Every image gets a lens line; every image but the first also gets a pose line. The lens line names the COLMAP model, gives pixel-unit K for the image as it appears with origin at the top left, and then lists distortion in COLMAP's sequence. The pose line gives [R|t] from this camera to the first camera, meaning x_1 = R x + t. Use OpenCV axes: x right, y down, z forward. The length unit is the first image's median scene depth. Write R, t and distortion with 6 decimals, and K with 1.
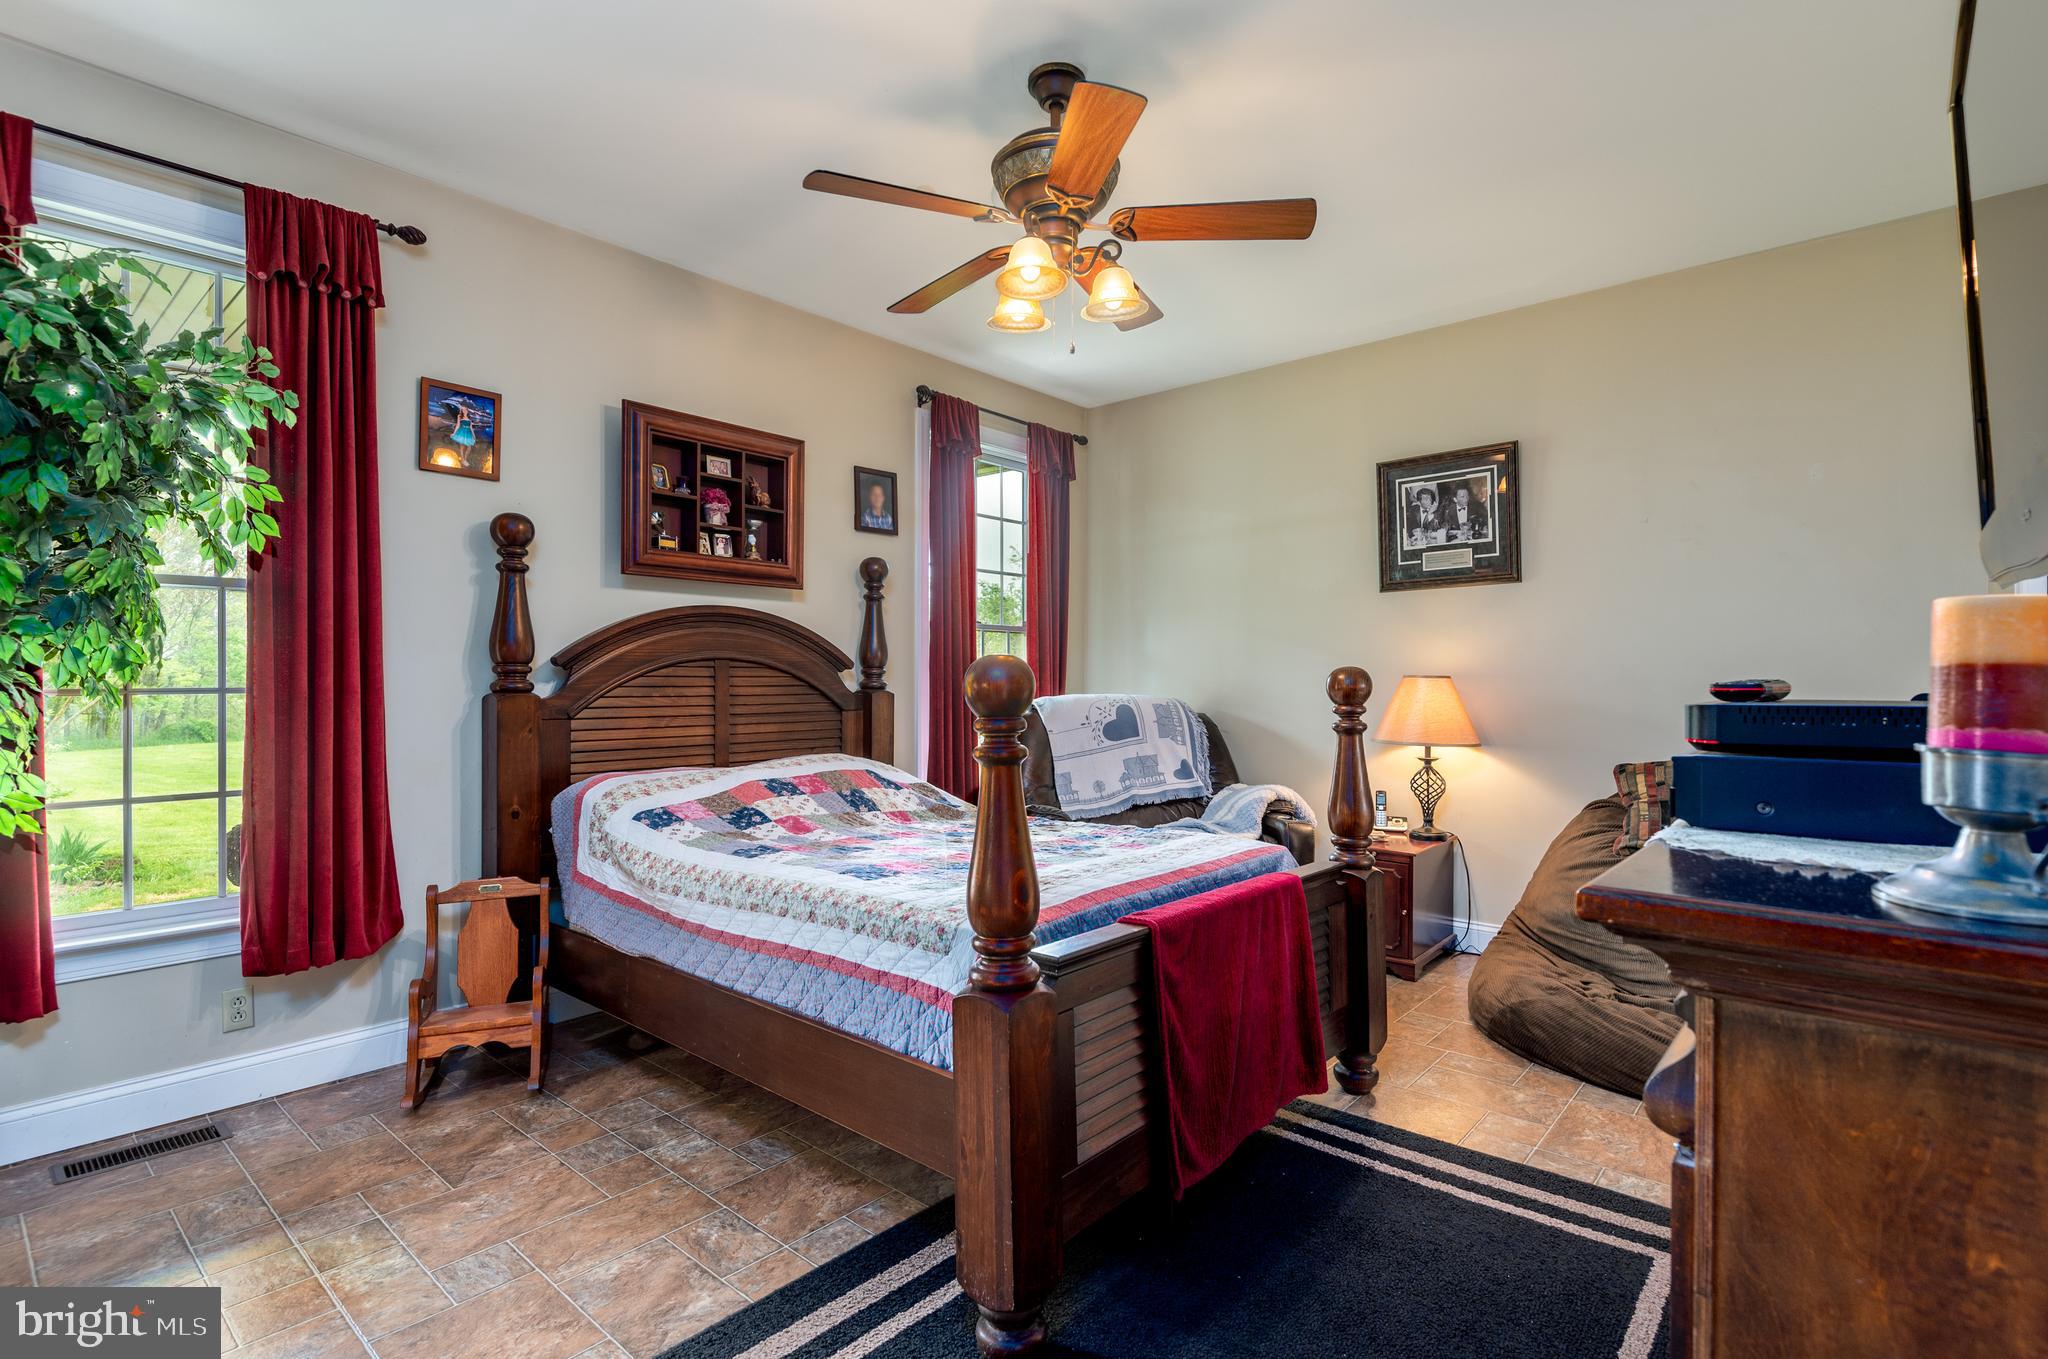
lens RADIAL K [[976.4, 0, 1020.1], [0, 976.4, 677.6], [0, 0, 1]] dist [-0.005993, -0.000600]
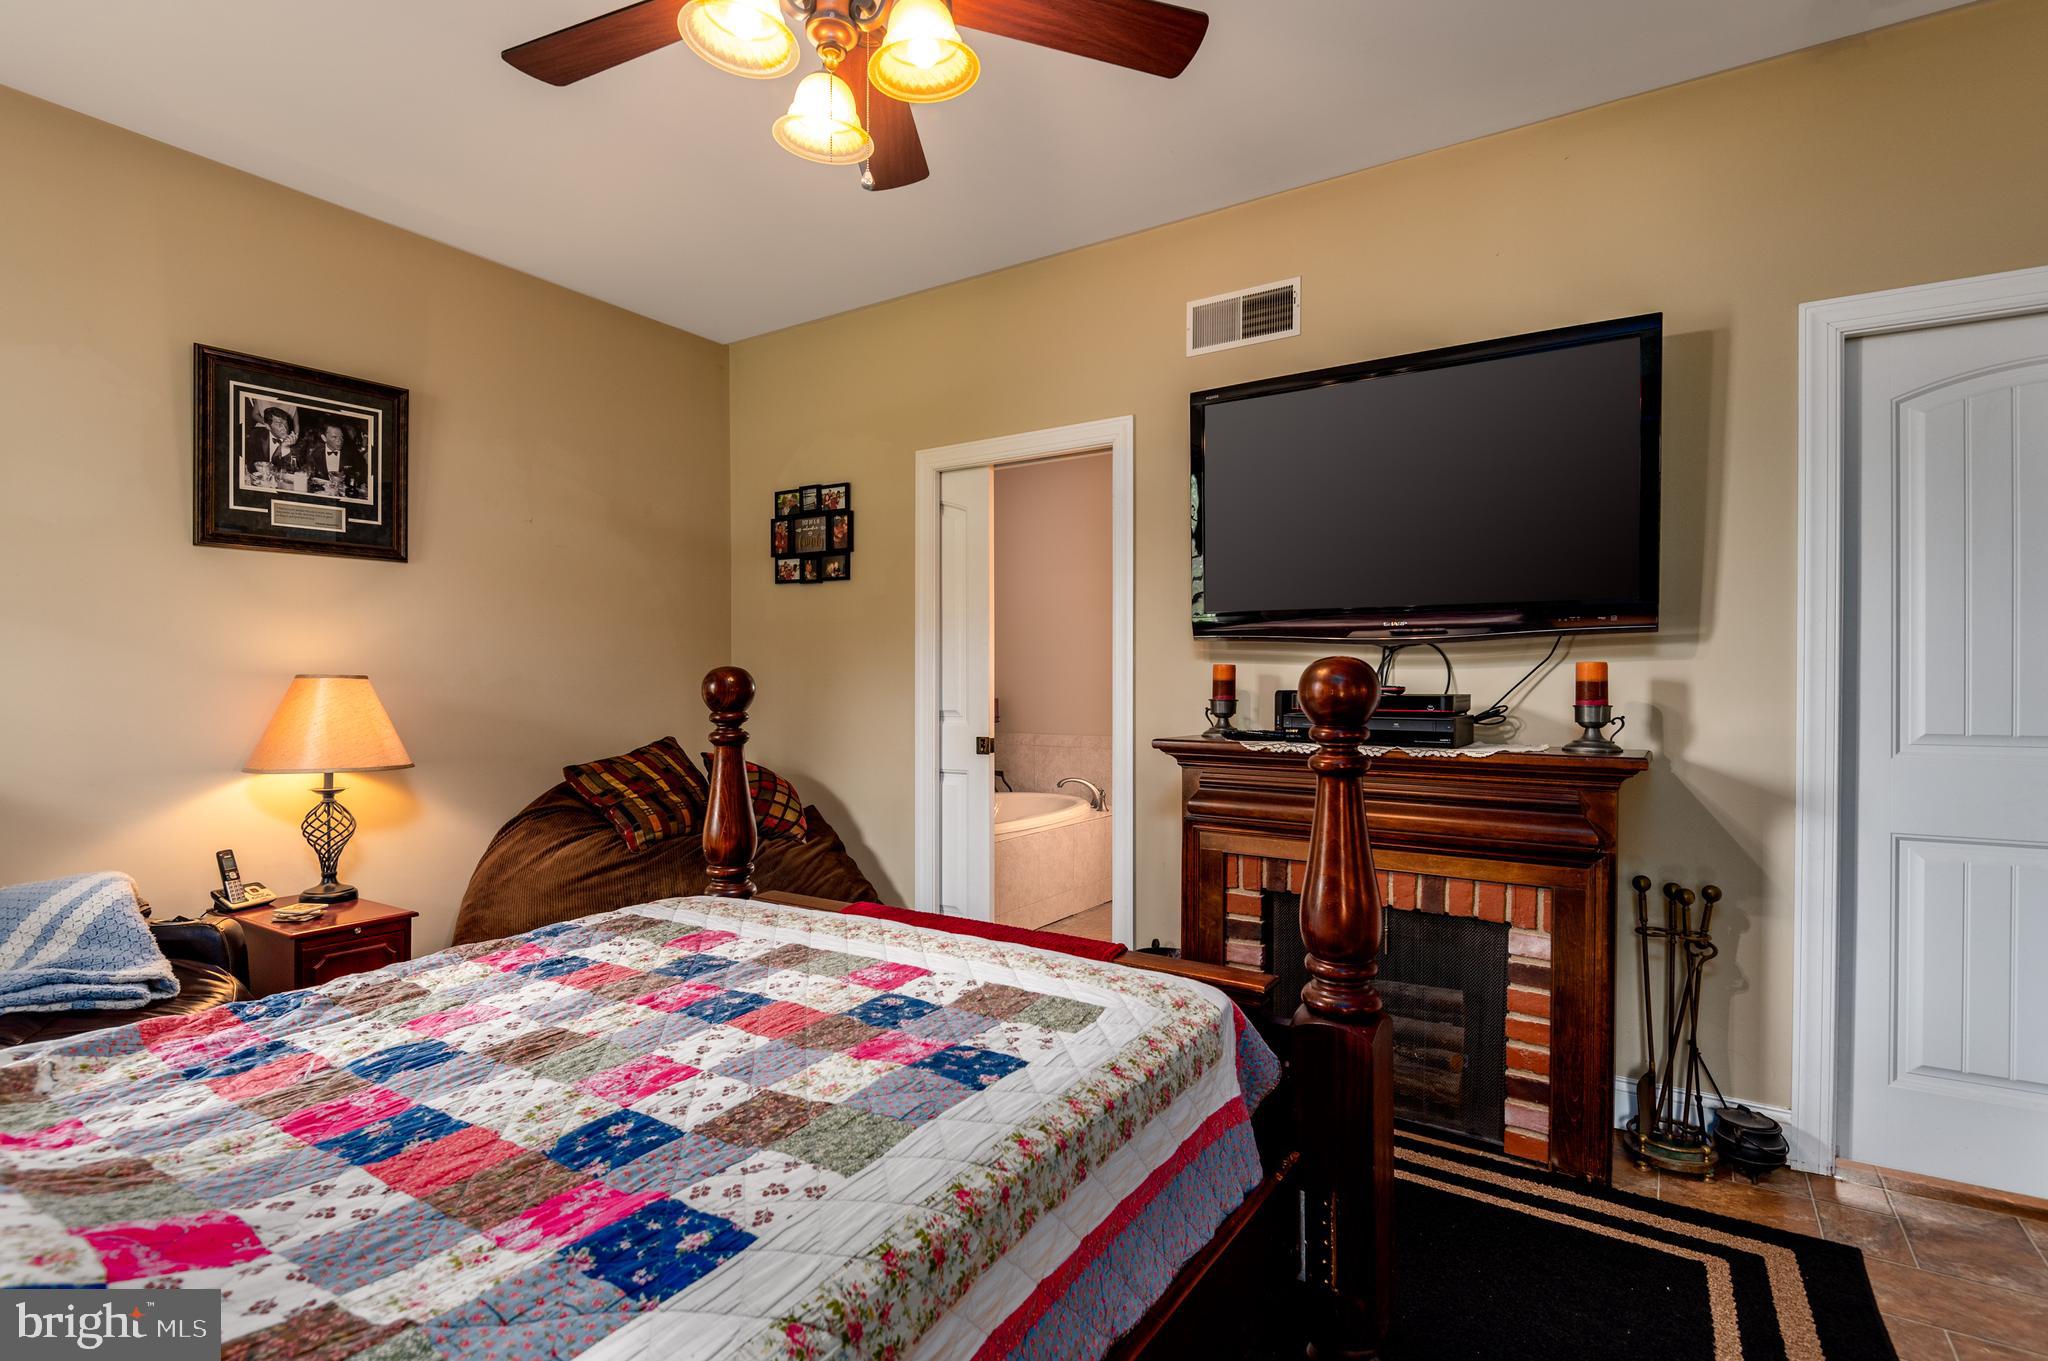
lens RADIAL K [[976.4, 0, 1023.2], [0, 976.4, 682.5], [0, 0, 1]] dist [-0.005993, -0.000600]
pose [[-0.142485, -0.005896, 0.989779, -0.359309], [-0.001455, 0.999982, 0.005747, -0.001565], [-0.989796, -0.000622, -0.142491, 0.576114]]
